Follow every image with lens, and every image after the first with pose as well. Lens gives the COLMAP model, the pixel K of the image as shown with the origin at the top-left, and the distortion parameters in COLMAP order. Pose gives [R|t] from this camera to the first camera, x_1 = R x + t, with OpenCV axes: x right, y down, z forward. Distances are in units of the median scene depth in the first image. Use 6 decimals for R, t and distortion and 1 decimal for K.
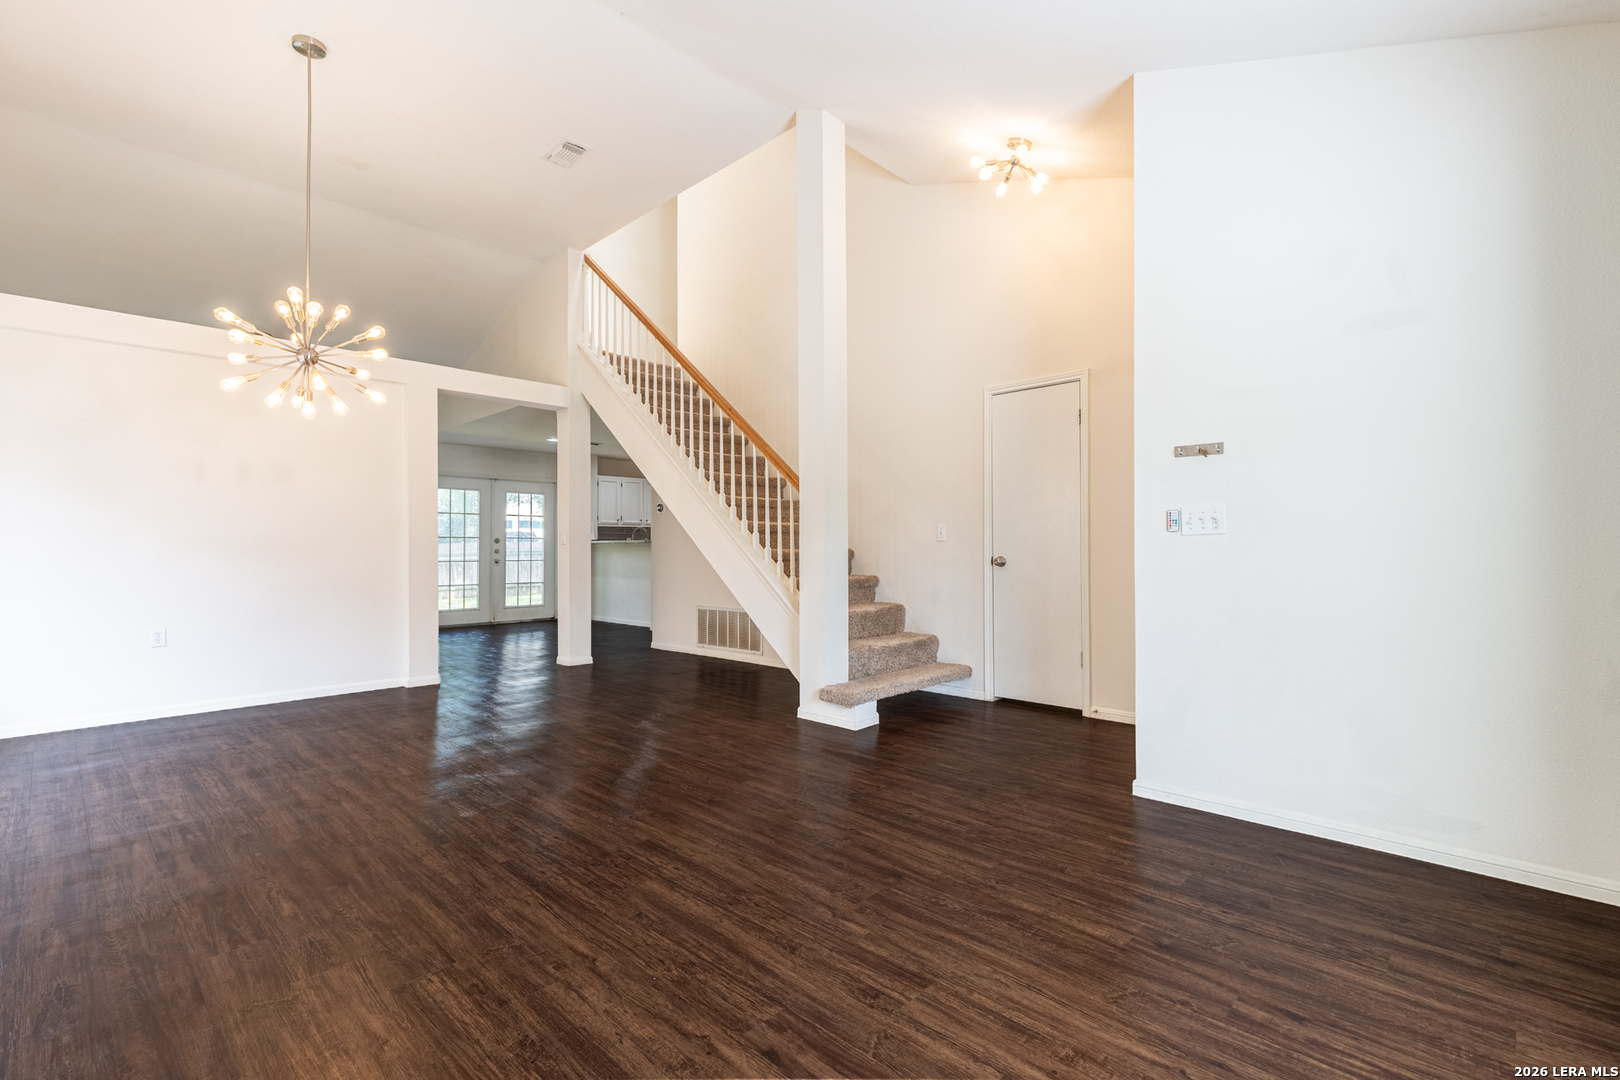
lens RADIAL K [[729.2, 0, 815.9], [0, 729.2, 540.4], [0, 0, 1]] dist [0.009316, -0.000278]
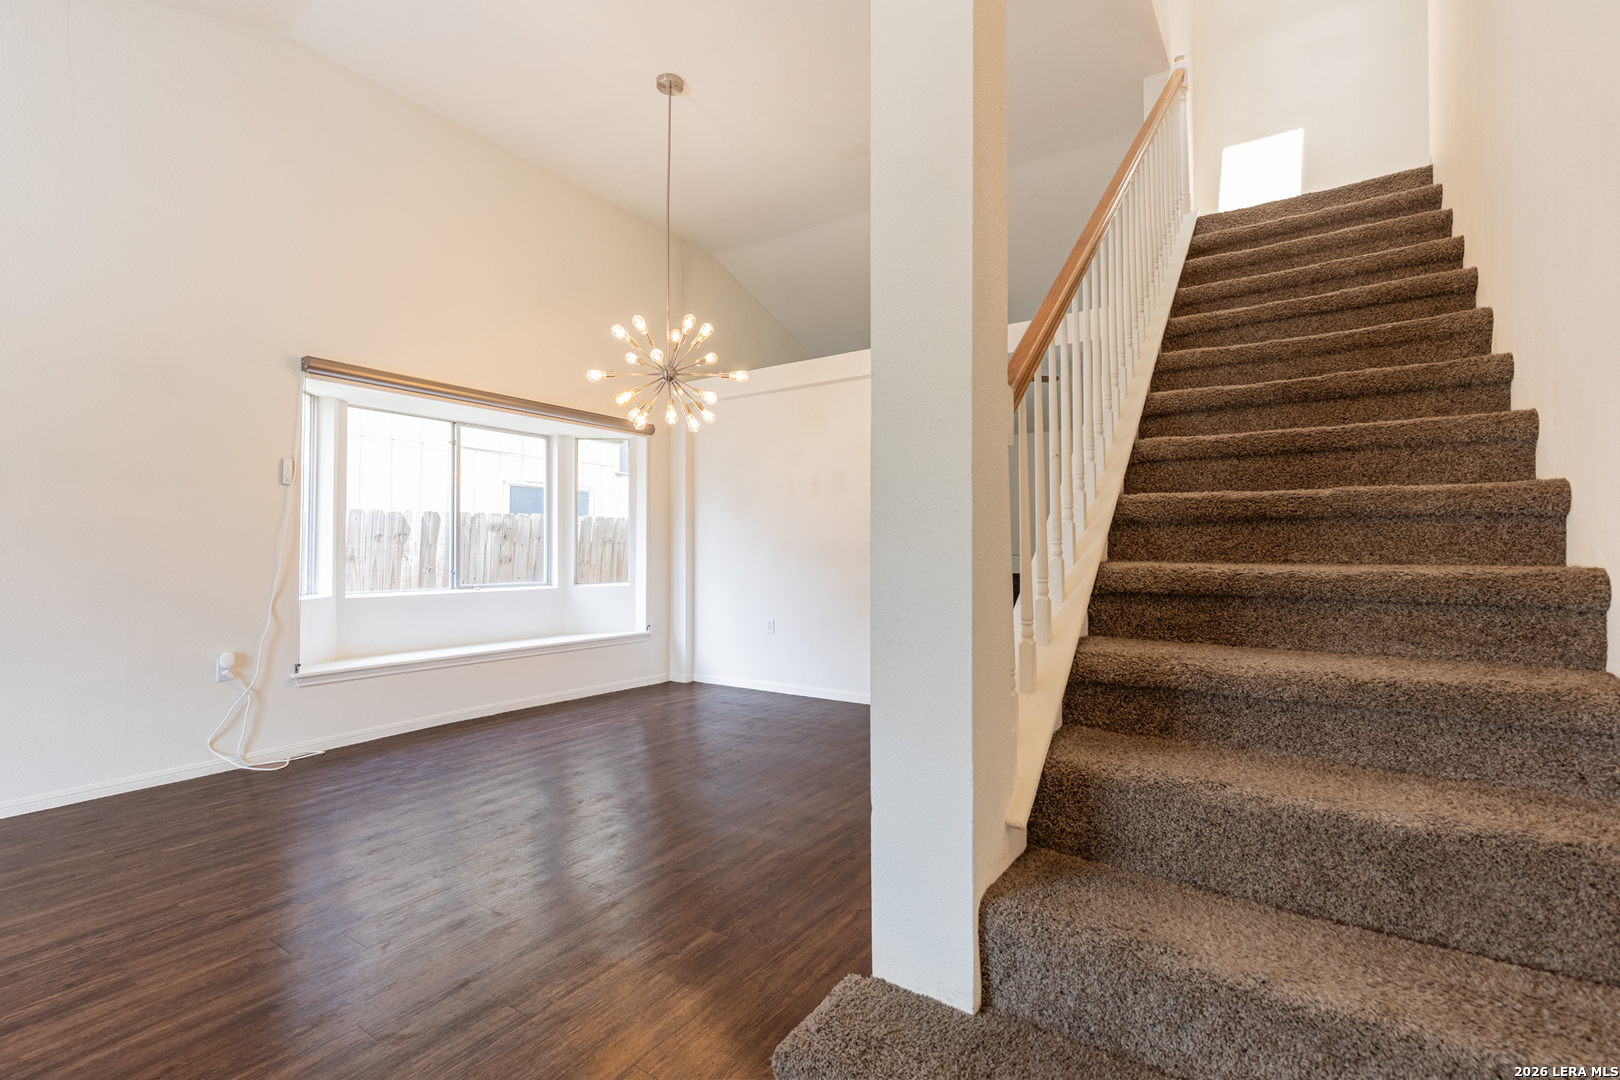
lens RADIAL K [[729.2, 0, 815.5], [0, 729.2, 537.7], [0, 0, 1]] dist [0.009316, -0.000278]
pose [[0.174111, -0.013632, -0.984632, 0.567800], [0.006191, 0.999900, -0.012748, 0.002593], [0.984707, -0.003876, 0.174178, 1.509697]]
